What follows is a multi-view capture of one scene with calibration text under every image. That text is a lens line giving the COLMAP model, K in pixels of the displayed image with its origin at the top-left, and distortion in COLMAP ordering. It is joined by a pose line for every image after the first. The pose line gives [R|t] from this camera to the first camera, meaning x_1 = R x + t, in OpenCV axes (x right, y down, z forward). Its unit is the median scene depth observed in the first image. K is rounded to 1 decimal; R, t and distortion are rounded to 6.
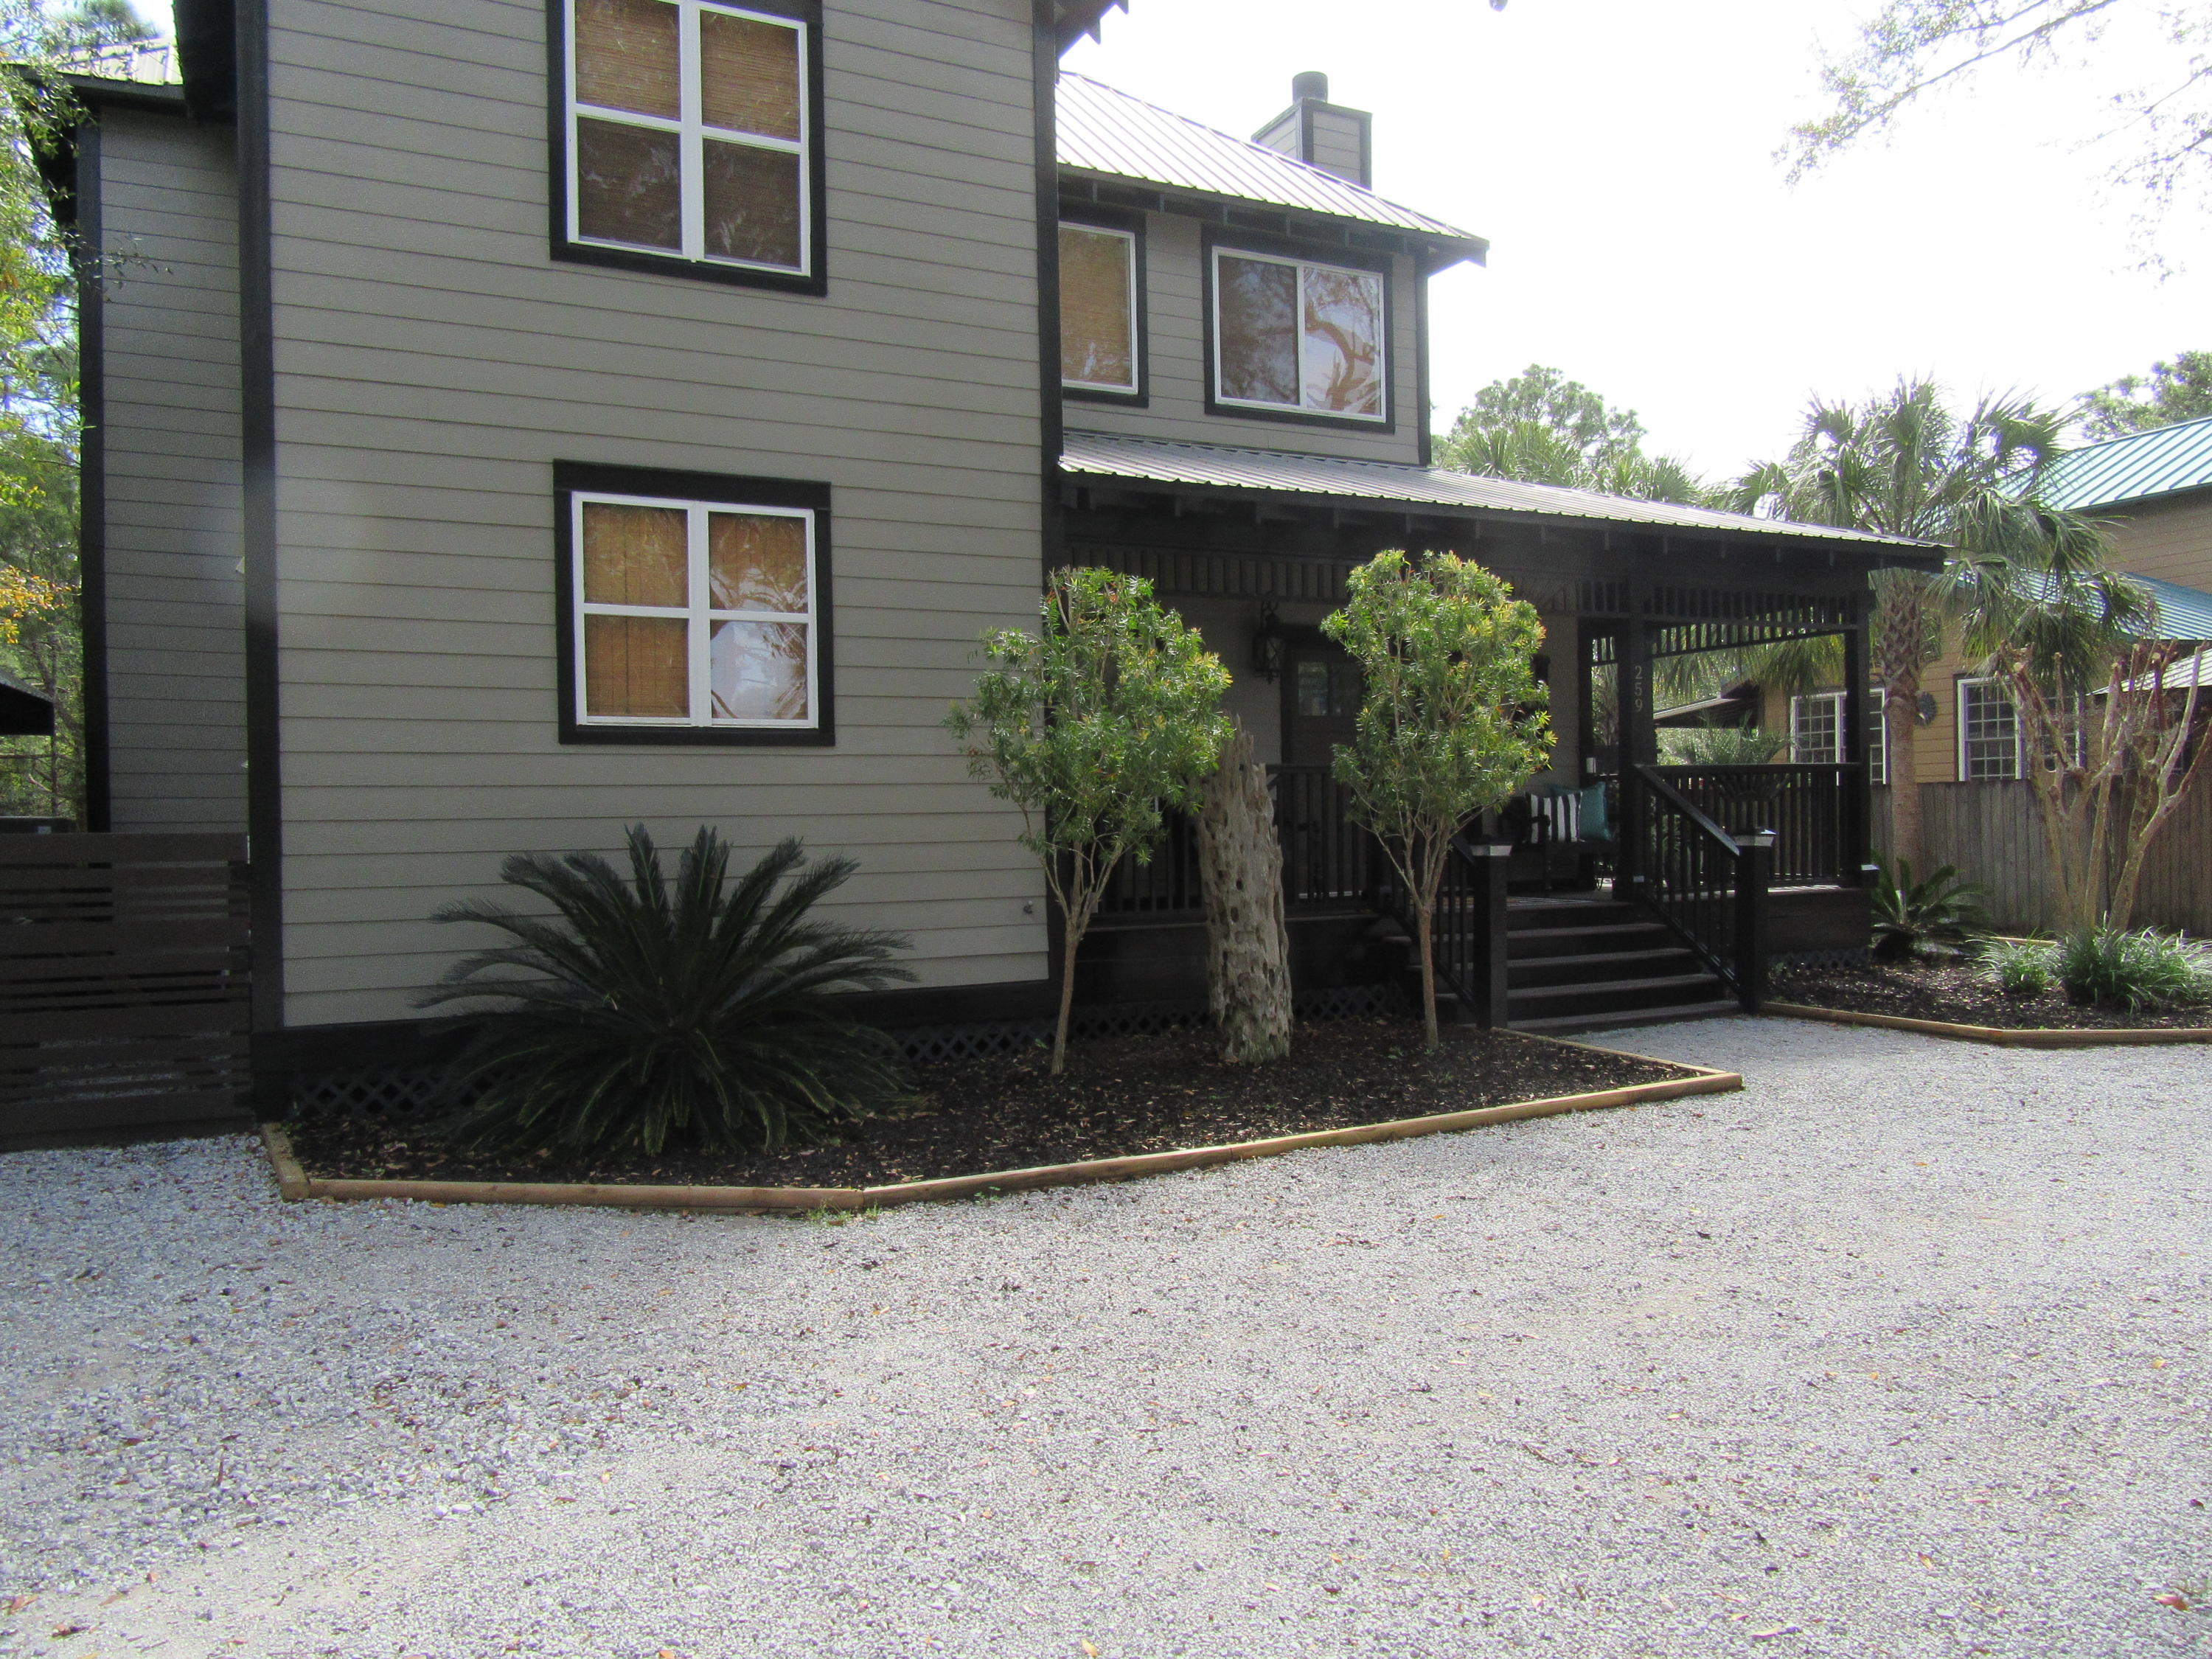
lens RADIAL K [[1619.0, 0, 1106.0], [0, 1619.0, 829.5], [0, 0, 1]] dist [-0.005614, -0.002068]
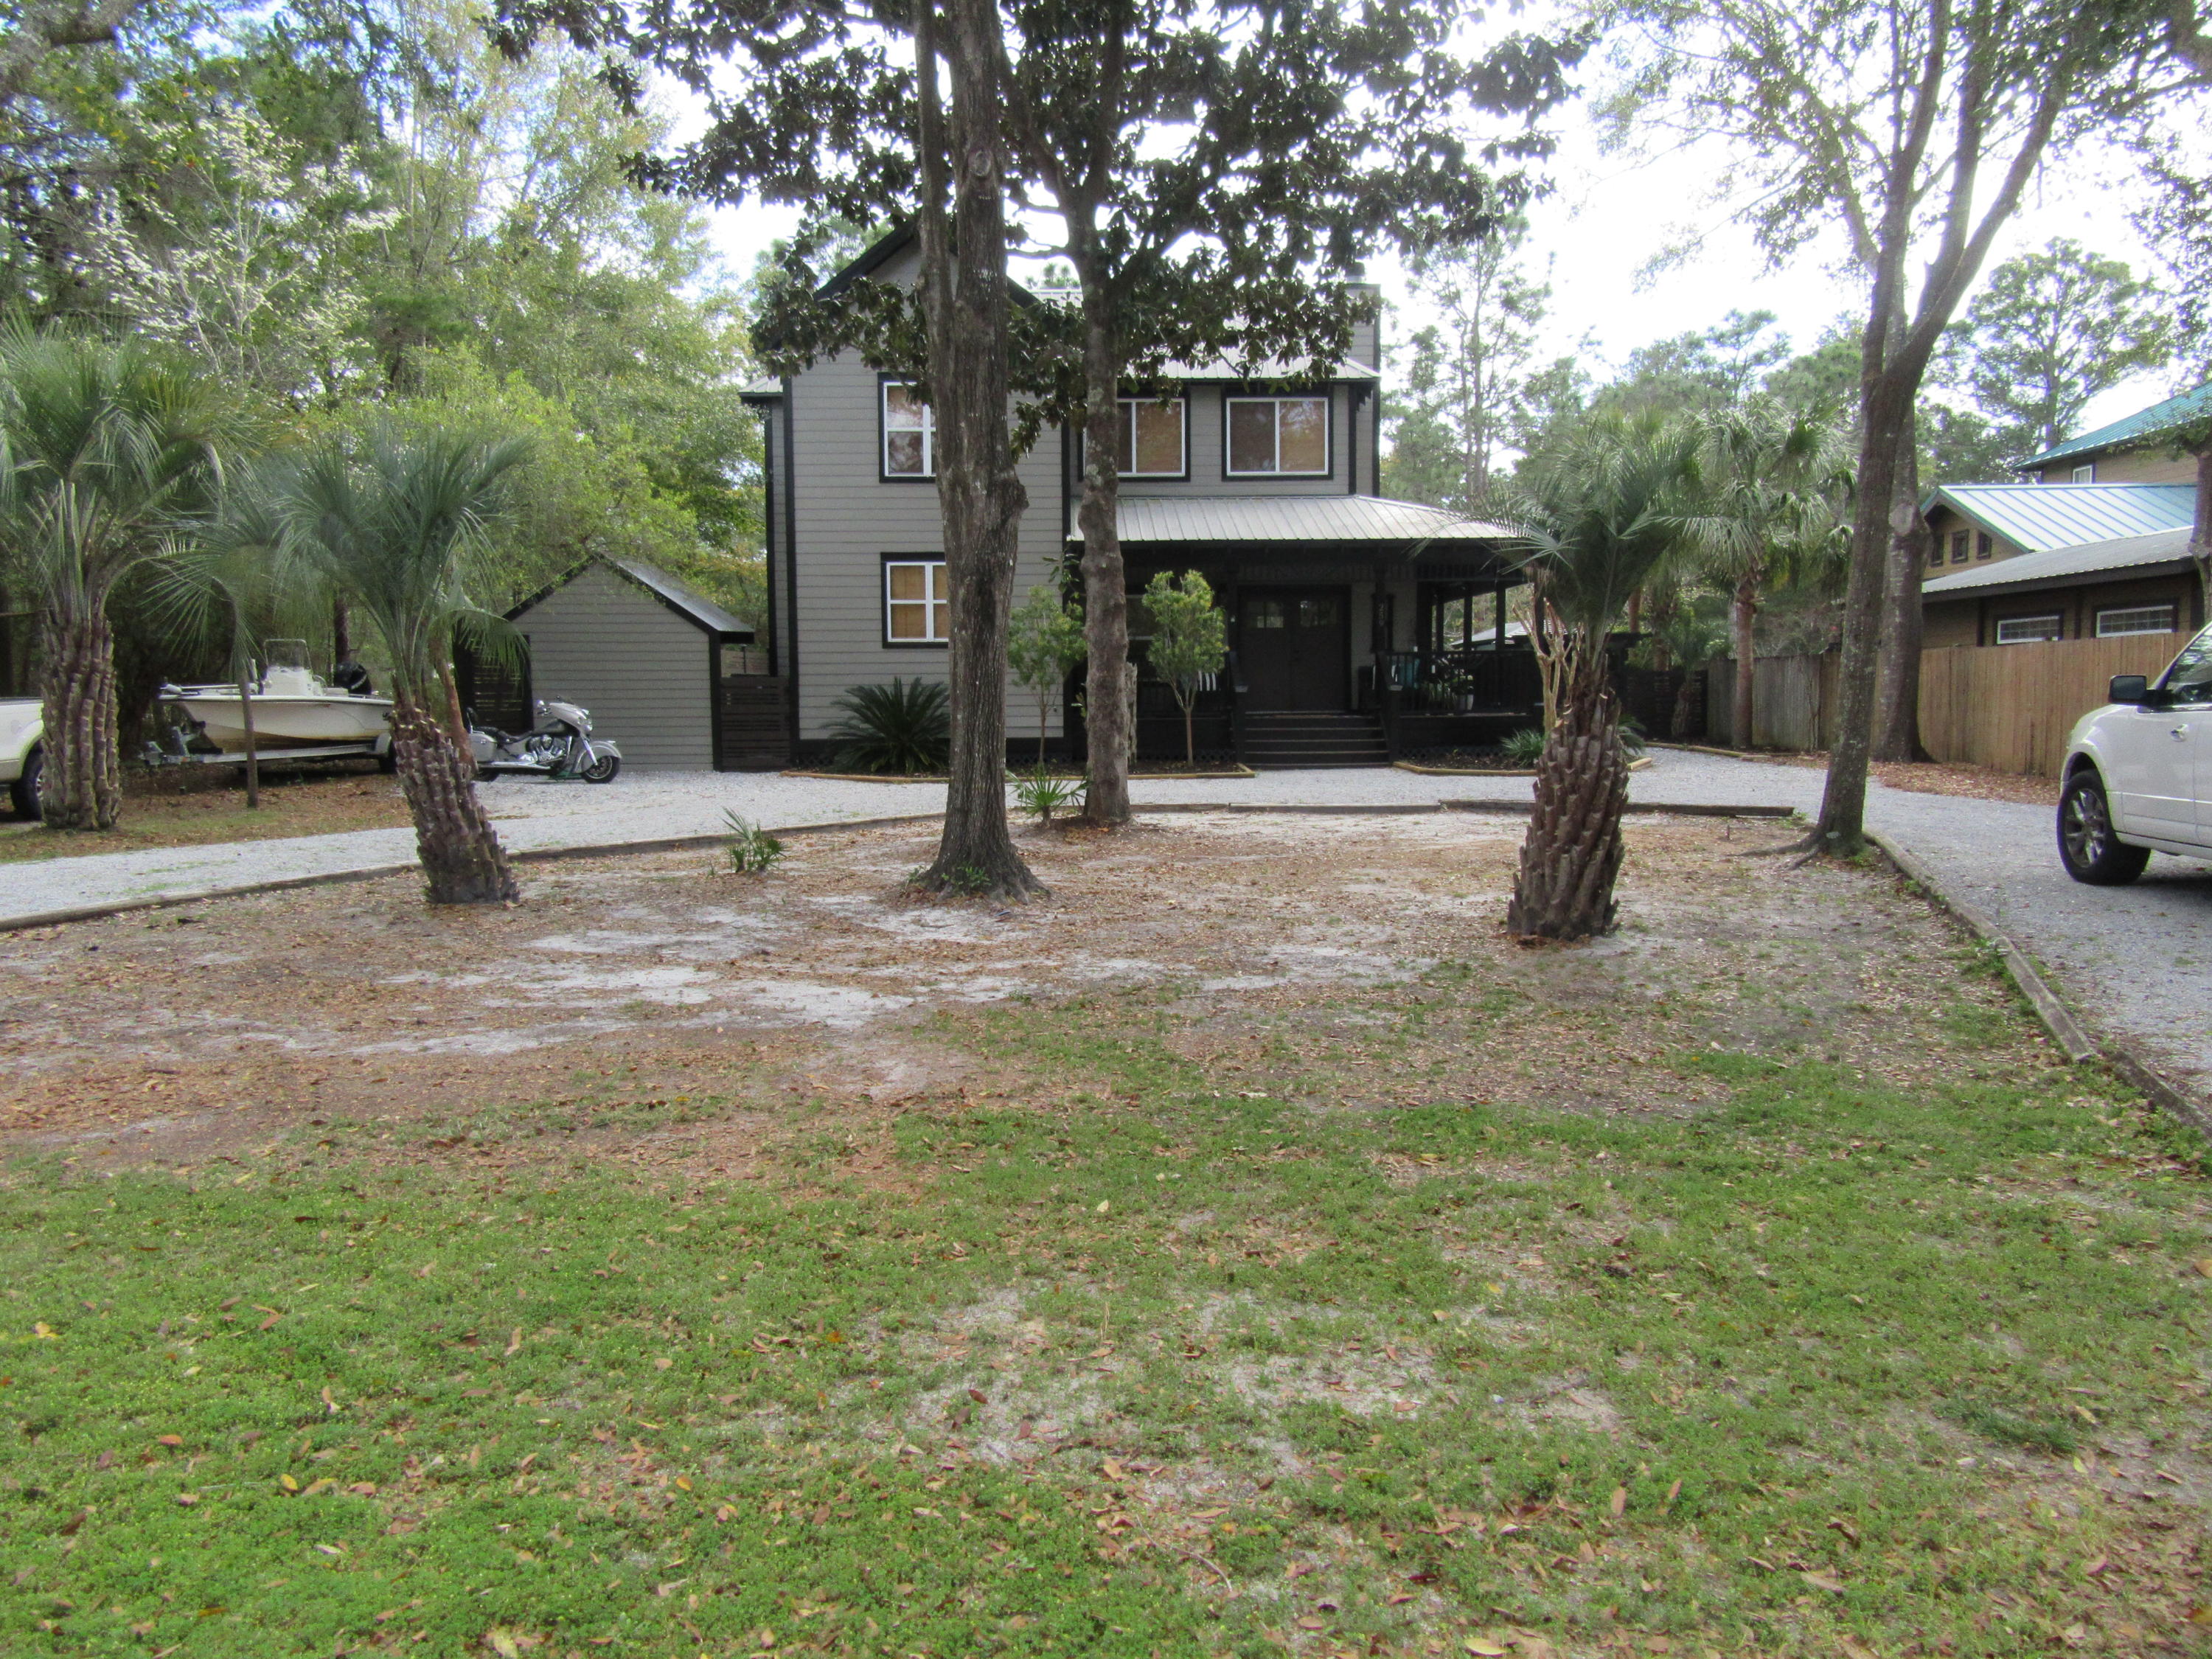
lens RADIAL K [[1659.8, 0, 1099.1], [0, 1659.8, 807.7], [0, 0, 1]] dist [0.001213, 0.001943]
pose [[0.897975, 0.041602, -0.438076, 1.209884], [-0.010779, 0.997302, 0.072613, 0.011111], [0.439914, -0.060482, 0.896001, -1.392334]]
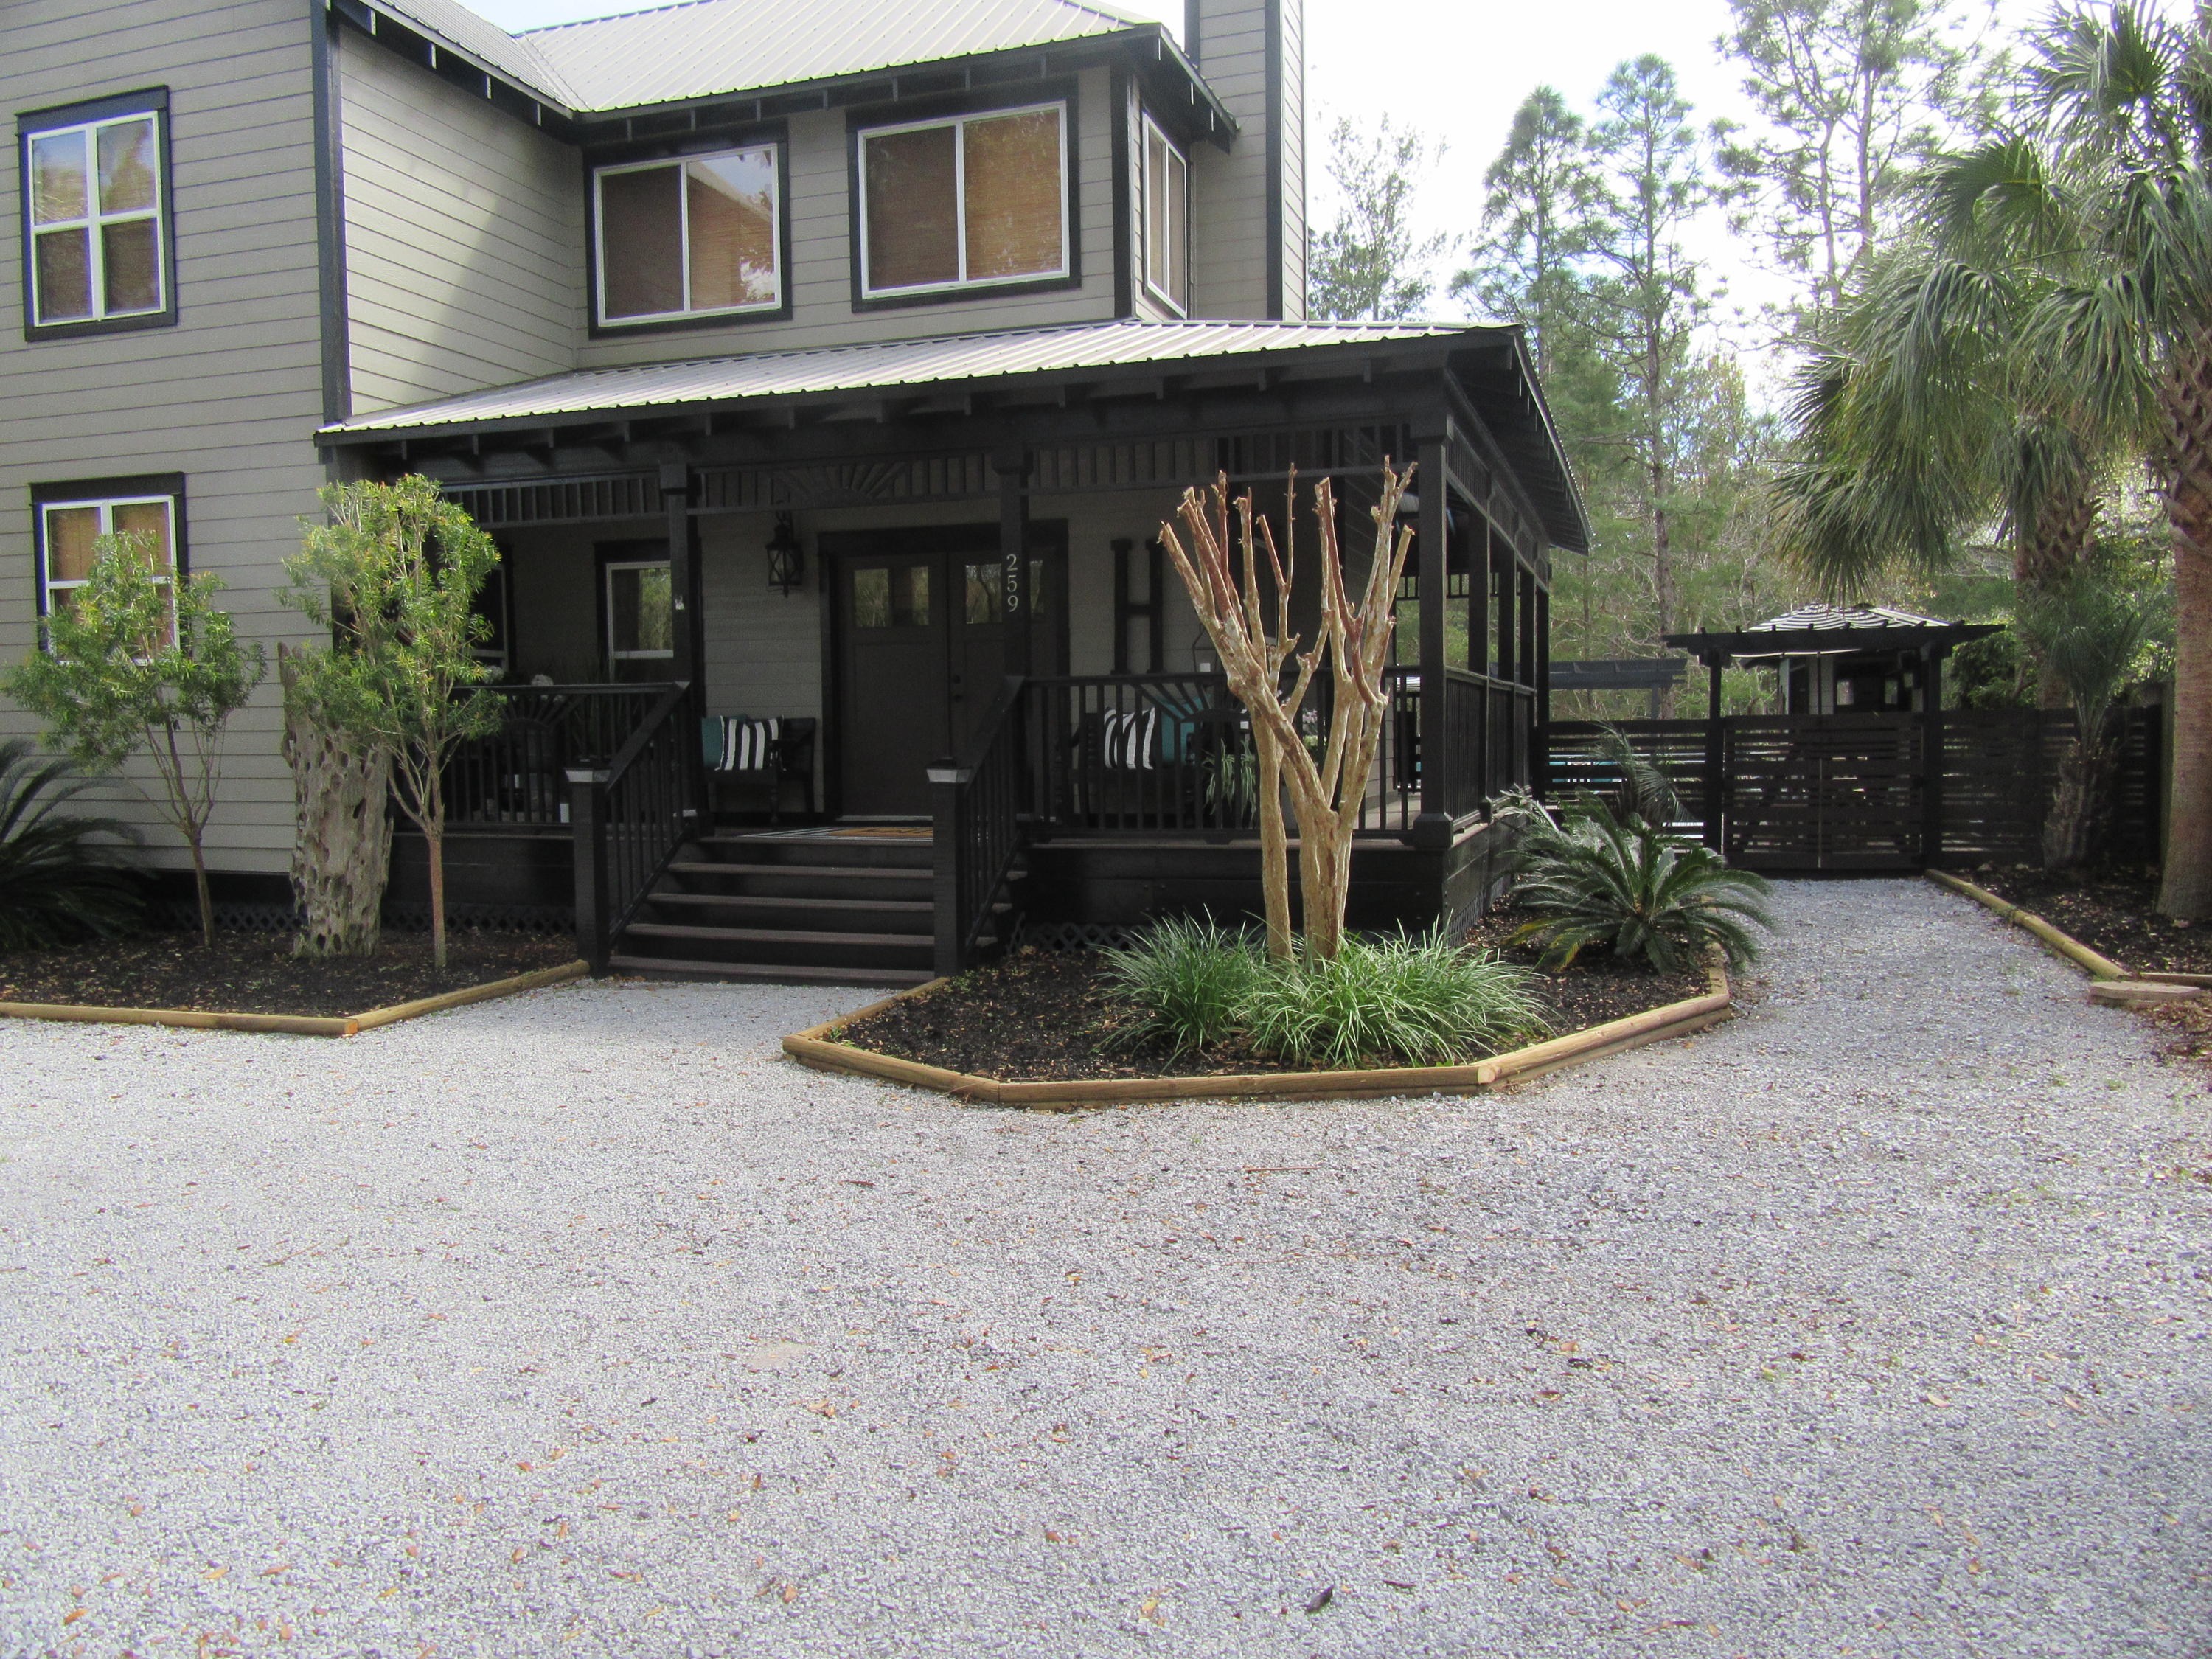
lens RADIAL K [[1652.1, 0, 1096.8], [0, 1652.1, 834.2], [0, 0, 1]] dist [-0.001369, -0.002510]
pose [[0.694144, 0.054768, -0.717750, 1.223810], [-0.009849, 0.997731, 0.066606, -0.021389], [0.719769, -0.039165, 0.693108, 0.575959]]
